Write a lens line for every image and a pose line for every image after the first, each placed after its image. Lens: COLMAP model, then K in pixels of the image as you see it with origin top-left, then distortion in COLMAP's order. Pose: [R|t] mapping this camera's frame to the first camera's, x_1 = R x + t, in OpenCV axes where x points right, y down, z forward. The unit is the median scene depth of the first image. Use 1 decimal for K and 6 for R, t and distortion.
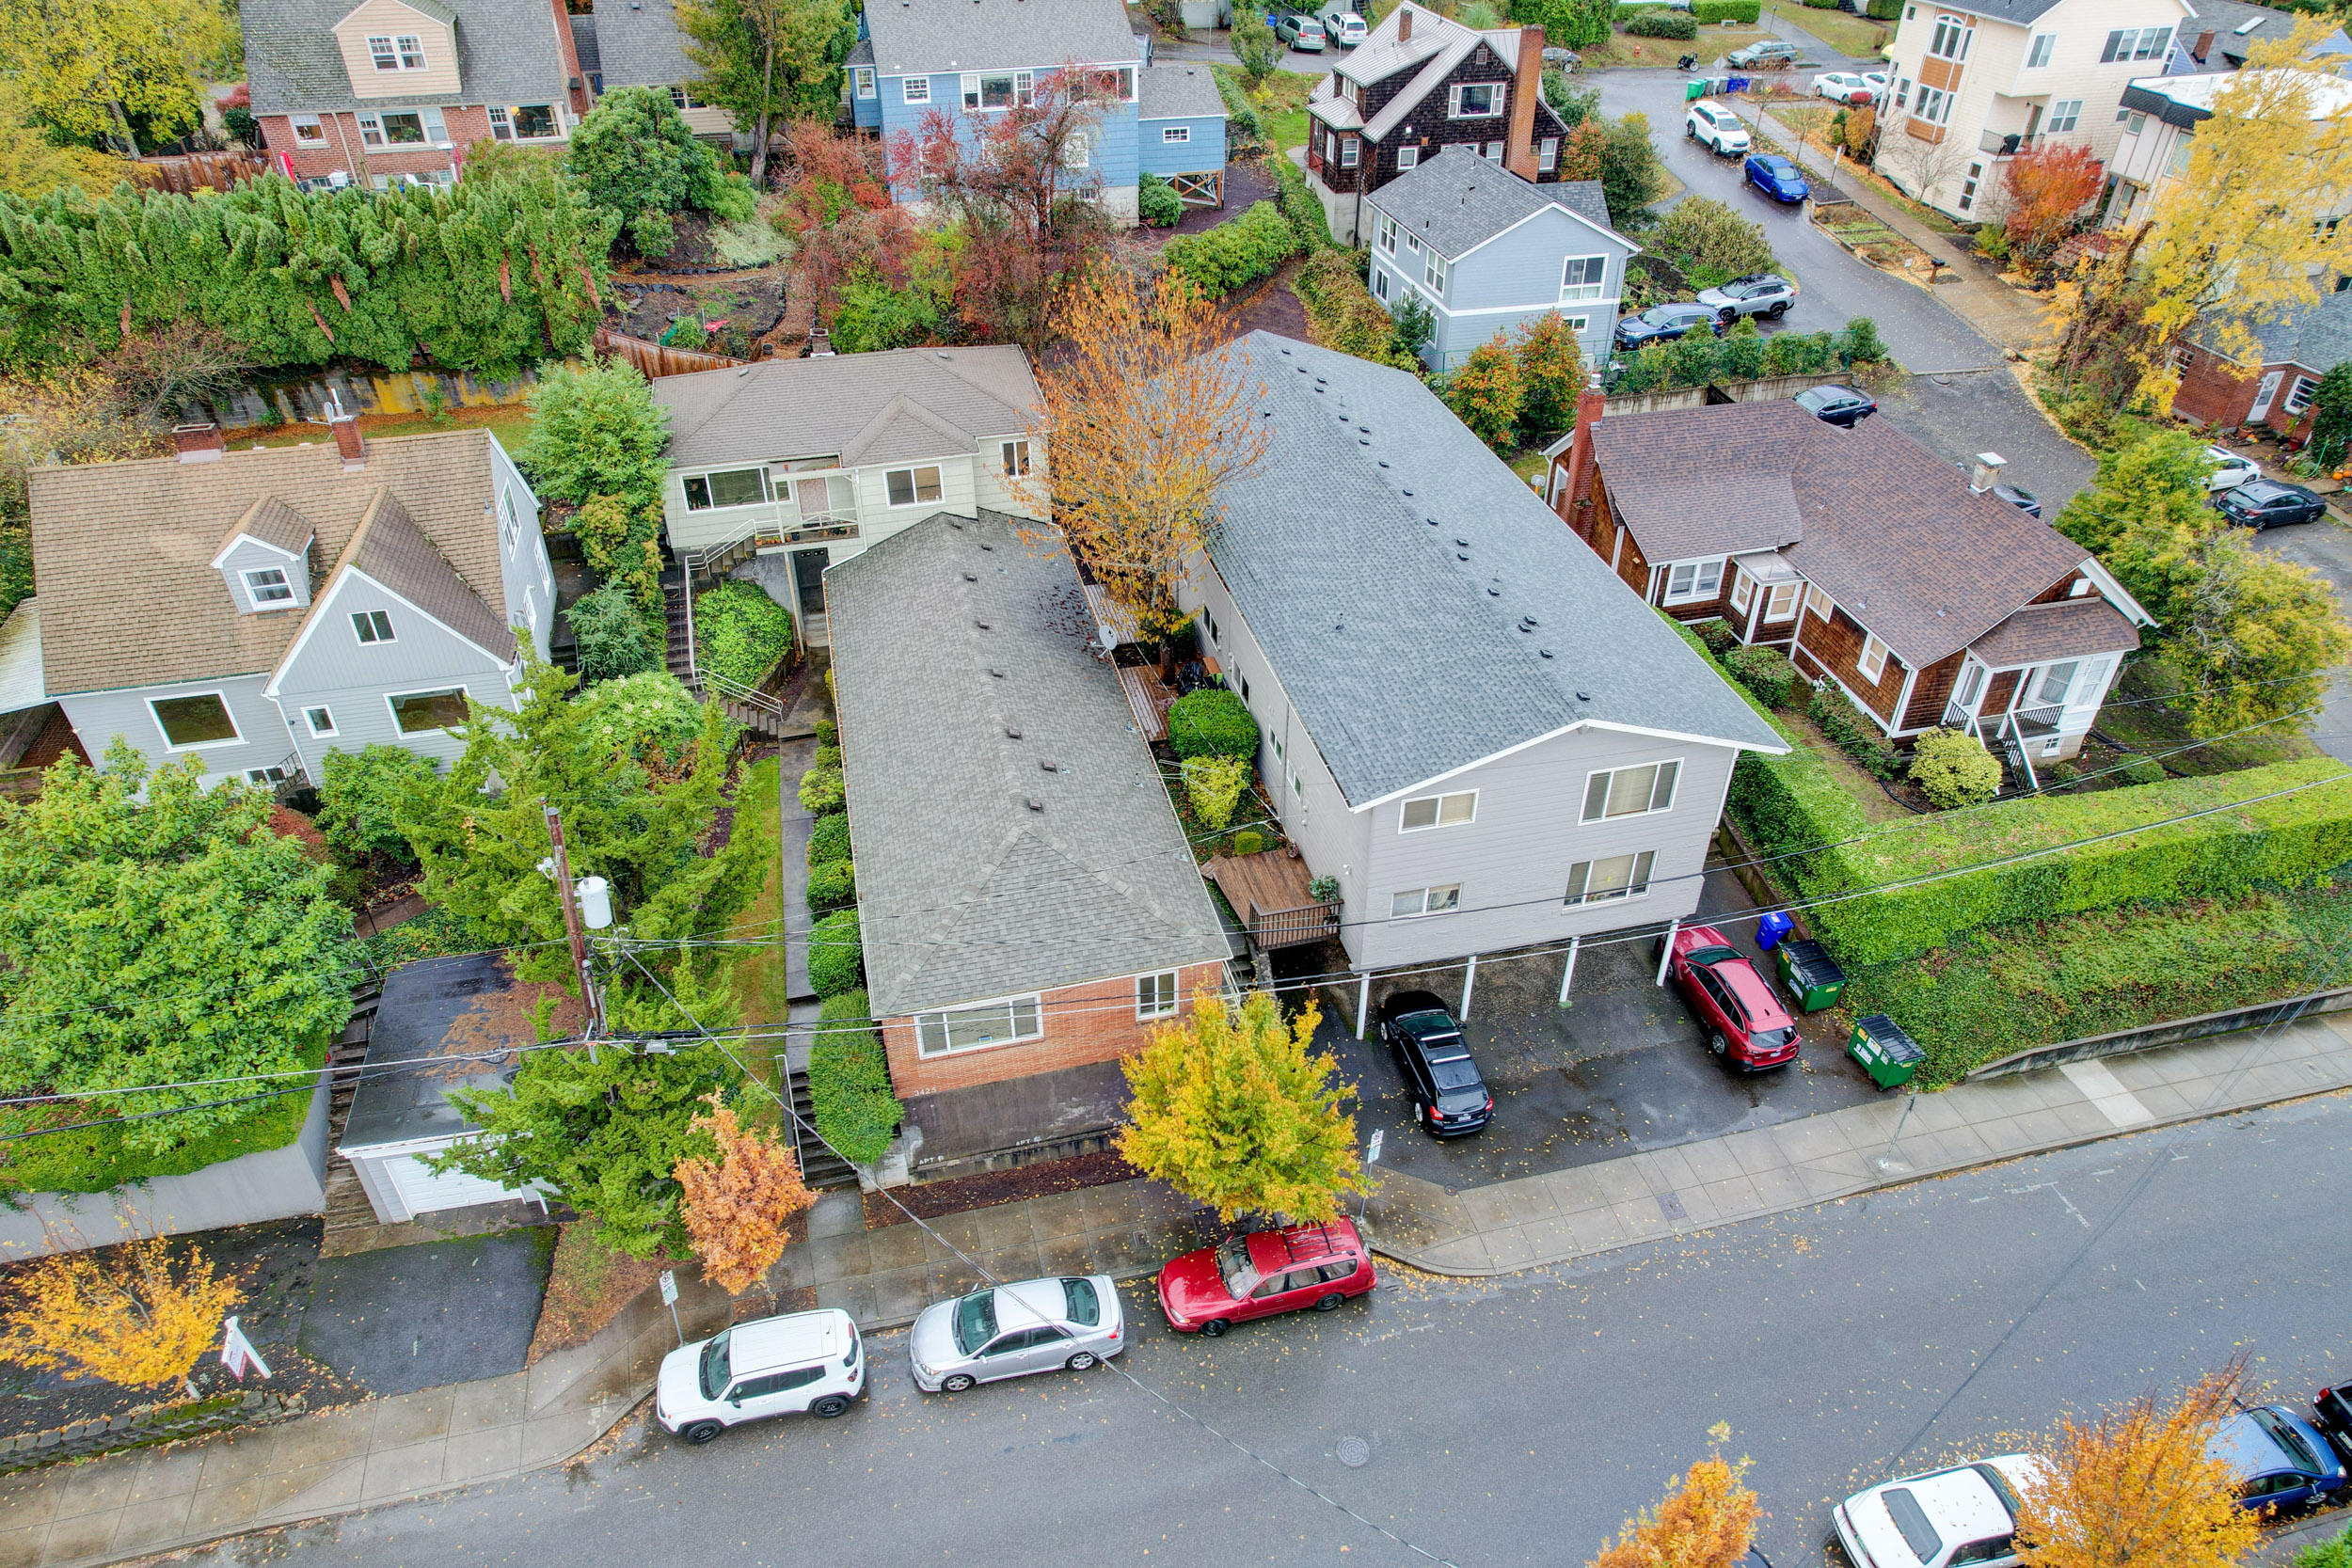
lens RADIAL K [[1508.0, 0, 1176.5], [0, 1508.0, 795.7], [0, 0, 1]] dist [-0.082777, 0.077442]
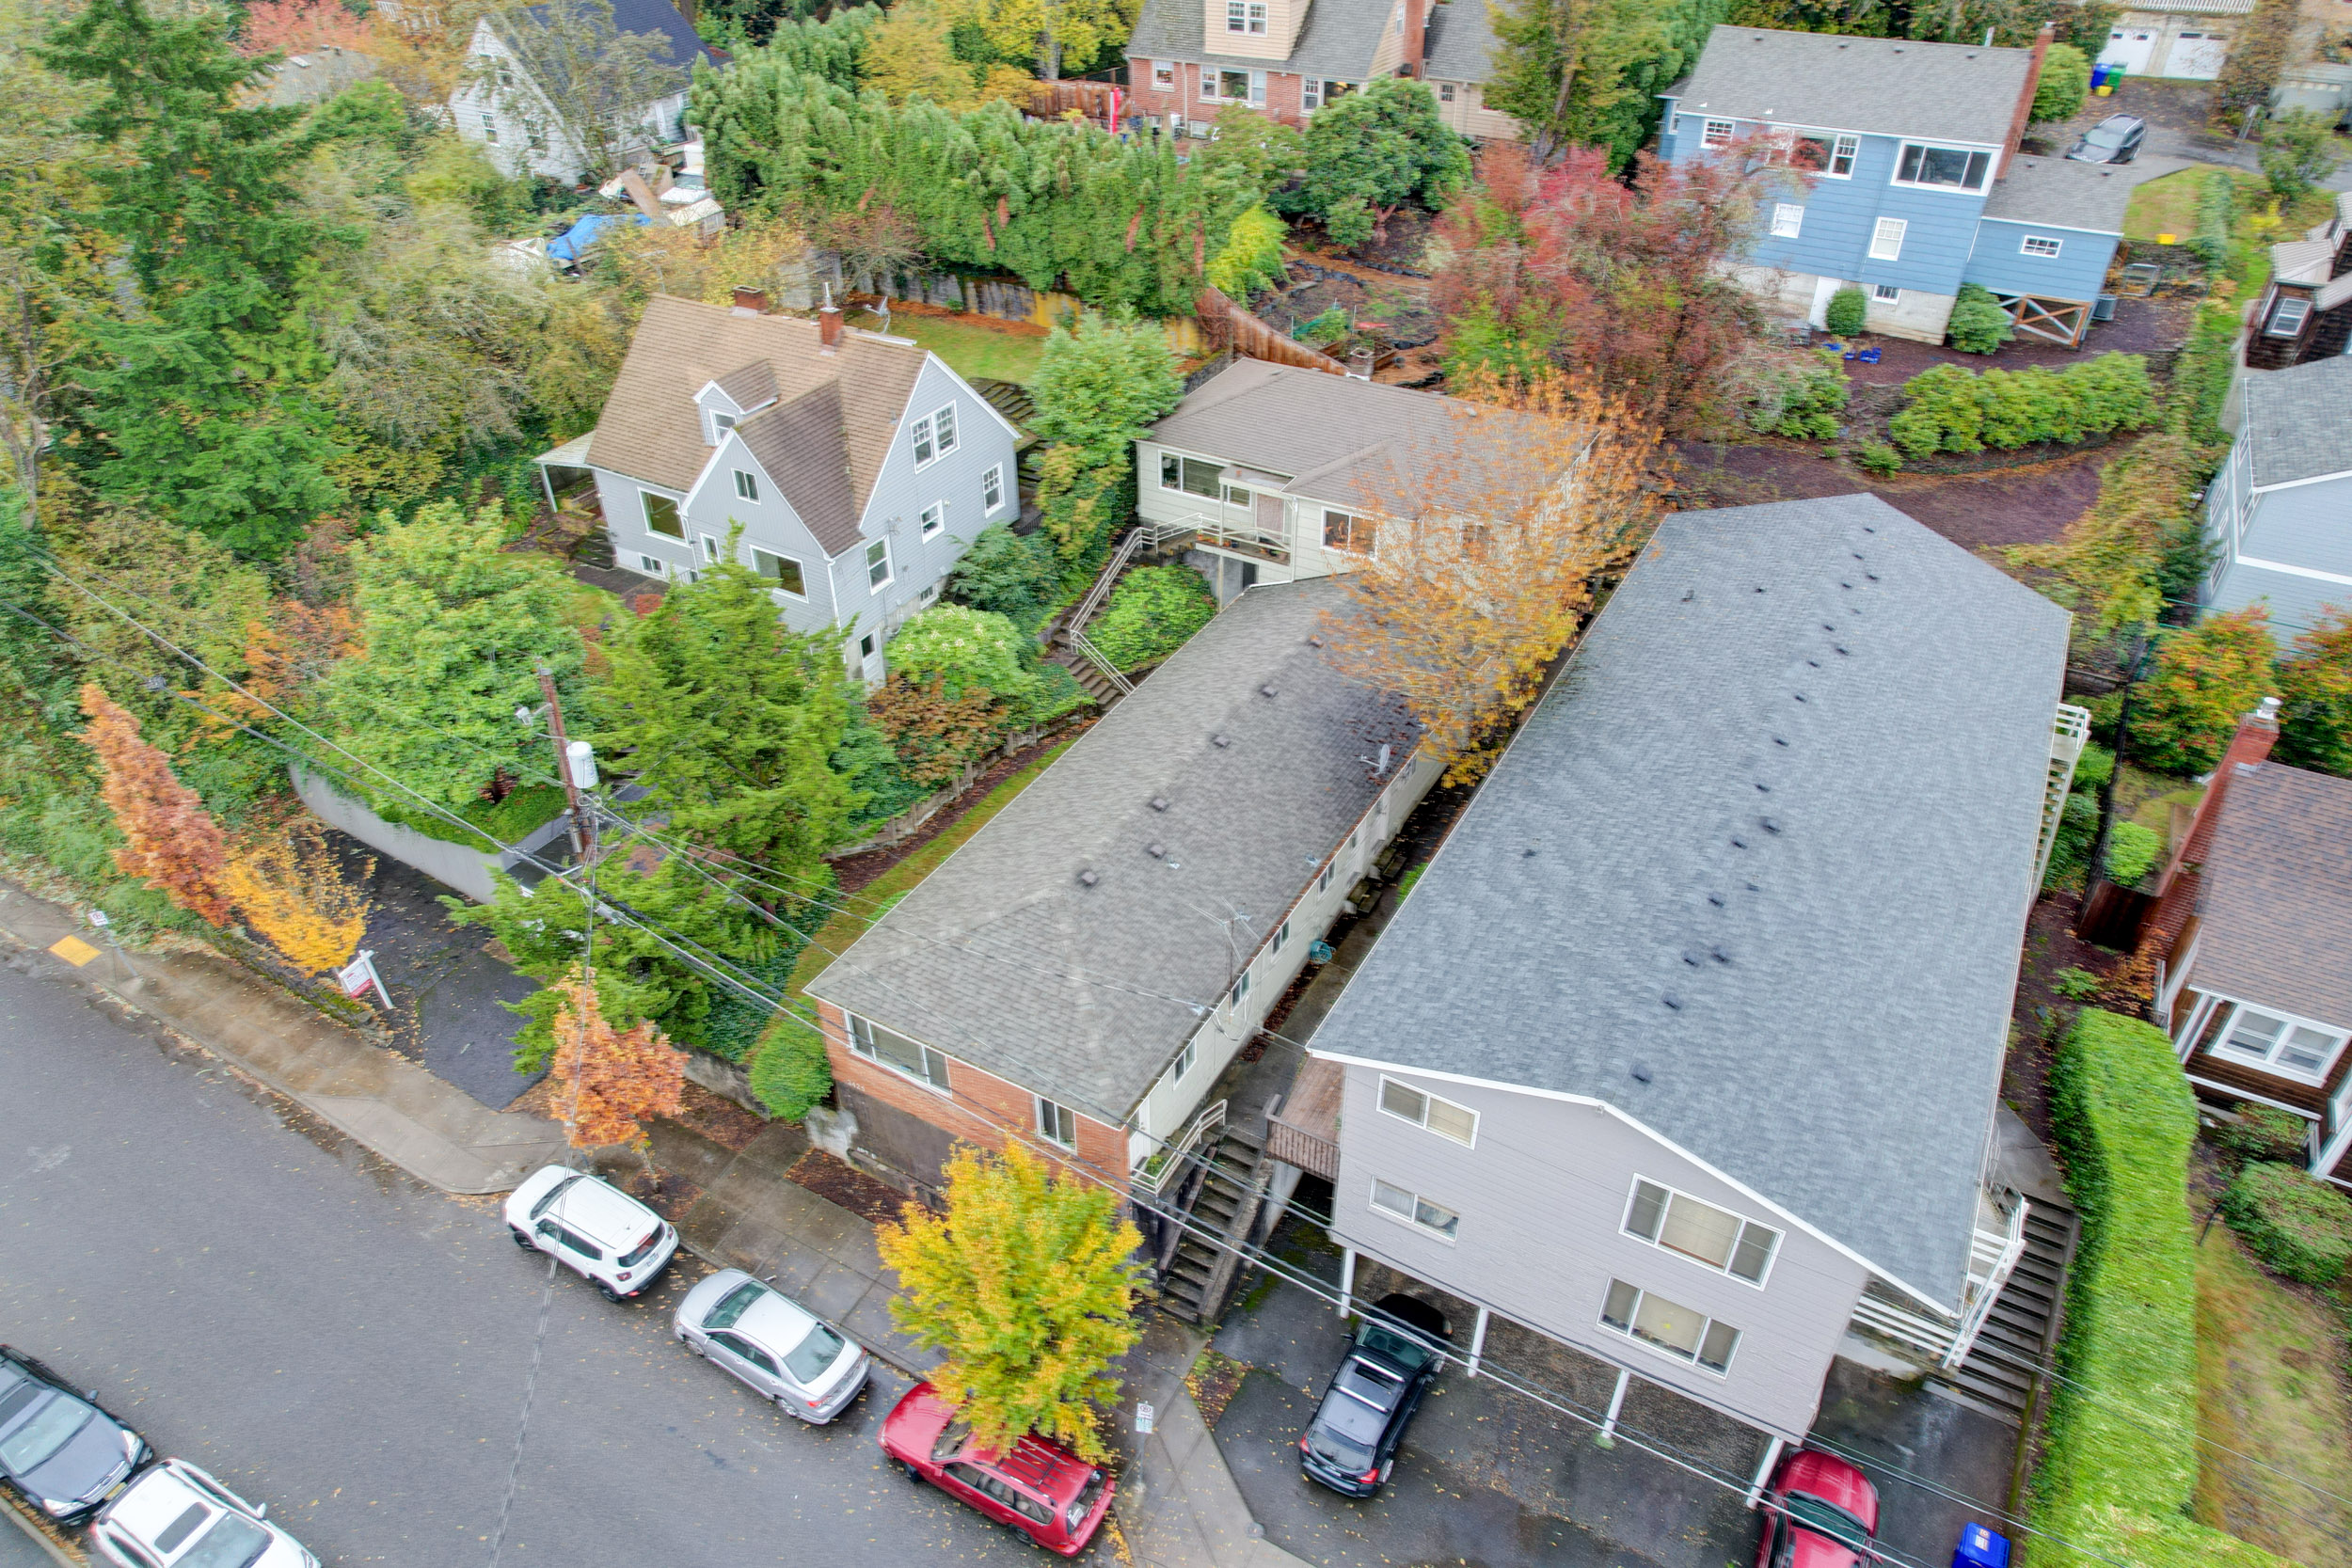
lens RADIAL K [[1508.0, 0, 1176.5], [0, 1508.0, 795.7], [0, 0, 1]] dist [-0.082777, 0.077442]
pose [[0.726038, 0.405529, -0.555352, 0.316986], [-0.407179, 0.904330, 0.128036, -0.130600], [0.554143, 0.133169, 0.821700, 0.192559]]
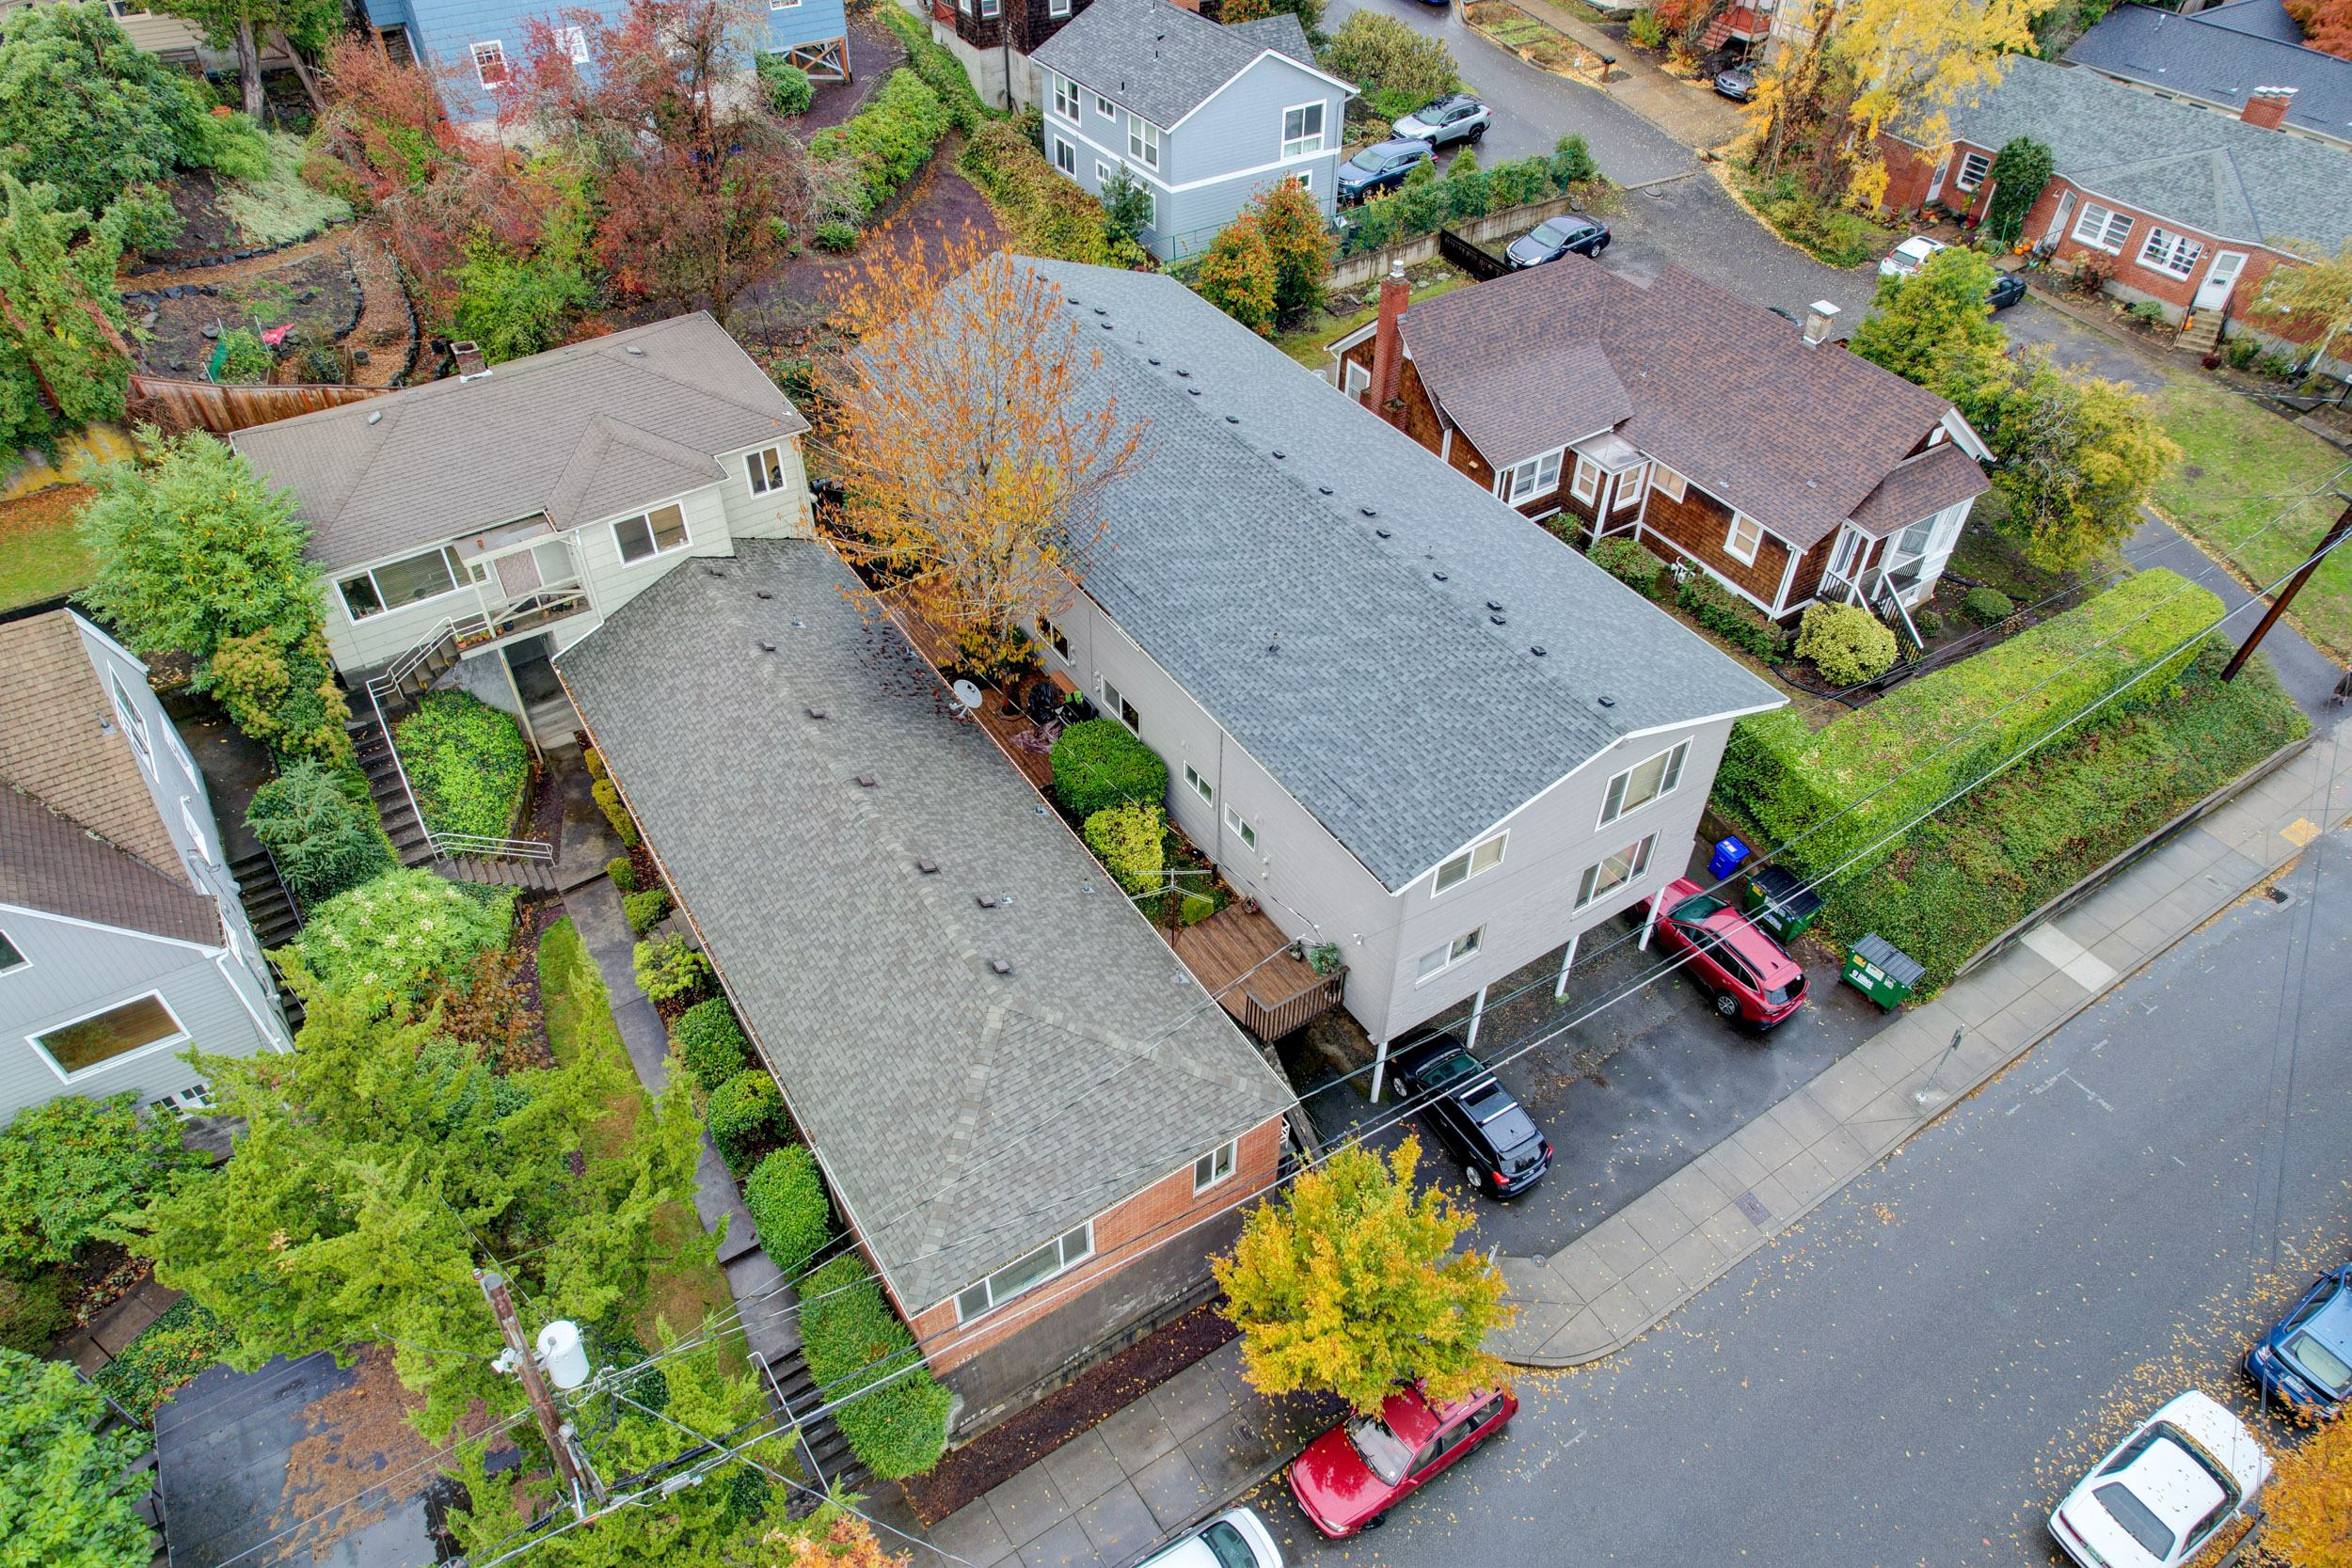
lens RADIAL K [[1508.0, 0, 1176.5], [0, 1508.0, 795.7], [0, 0, 1]] dist [-0.082777, 0.077442]
pose [[0.944829, -0.219082, 0.243517, -0.131022], [0.187982, 0.971466, 0.144627, -0.130137], [-0.268254, -0.090871, 0.959053, 0.161455]]
